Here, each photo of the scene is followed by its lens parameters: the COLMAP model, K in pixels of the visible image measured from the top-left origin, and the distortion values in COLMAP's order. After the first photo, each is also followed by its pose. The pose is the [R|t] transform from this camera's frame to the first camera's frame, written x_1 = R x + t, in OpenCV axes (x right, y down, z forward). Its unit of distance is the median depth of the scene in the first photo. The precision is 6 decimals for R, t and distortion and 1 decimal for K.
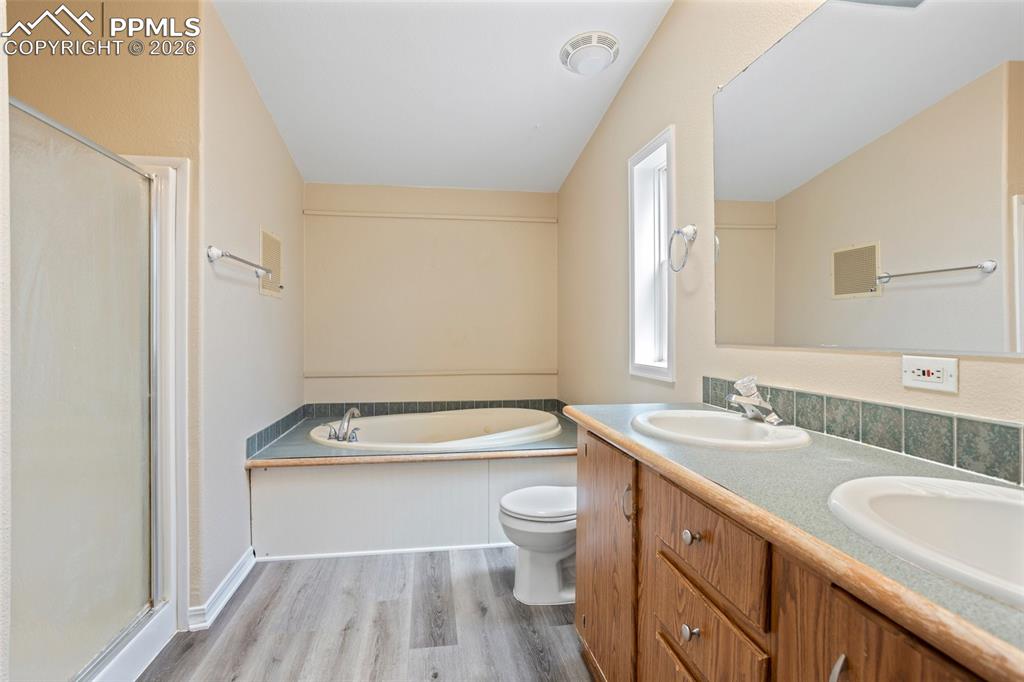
lens RADIAL K [[499.4, 0, 504.3], [0, 499.4, 335.2], [0, 0, 1]] dist [-0.047316, 0.027072]
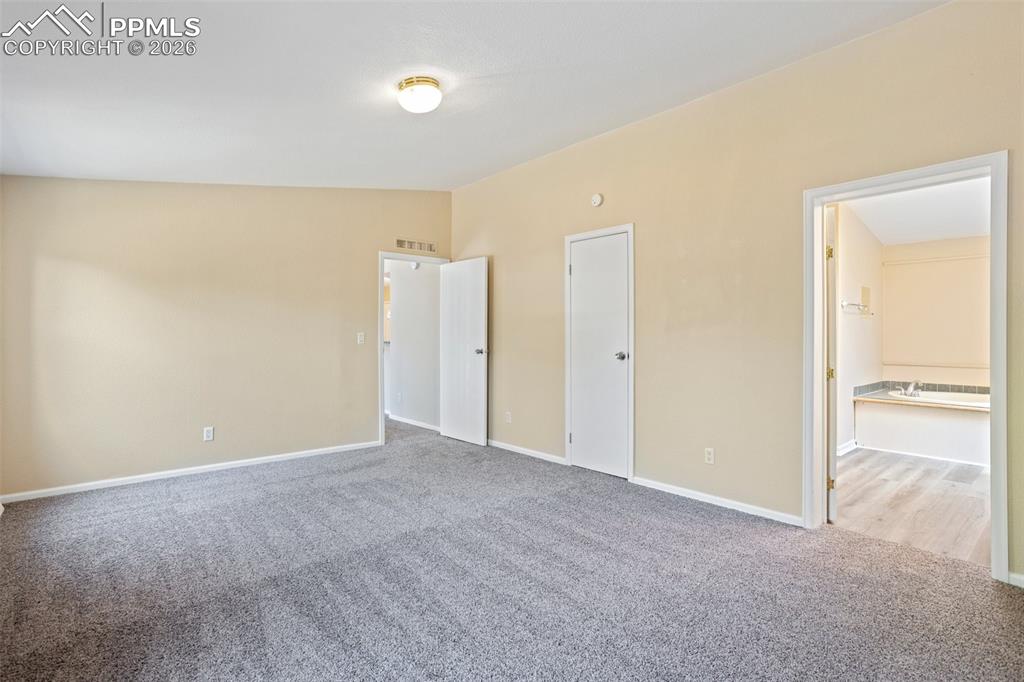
lens RADIAL K [[499.4, 0, 504.3], [0, 499.4, 335.2], [0, 0, 1]] dist [-0.047316, 0.027072]
pose [[0.517914, 0.003842, -0.855424, 0.491660], [-0.010512, 0.999943, -0.001873, 0.007311], [0.855368, 0.009963, 0.517924, -1.346837]]
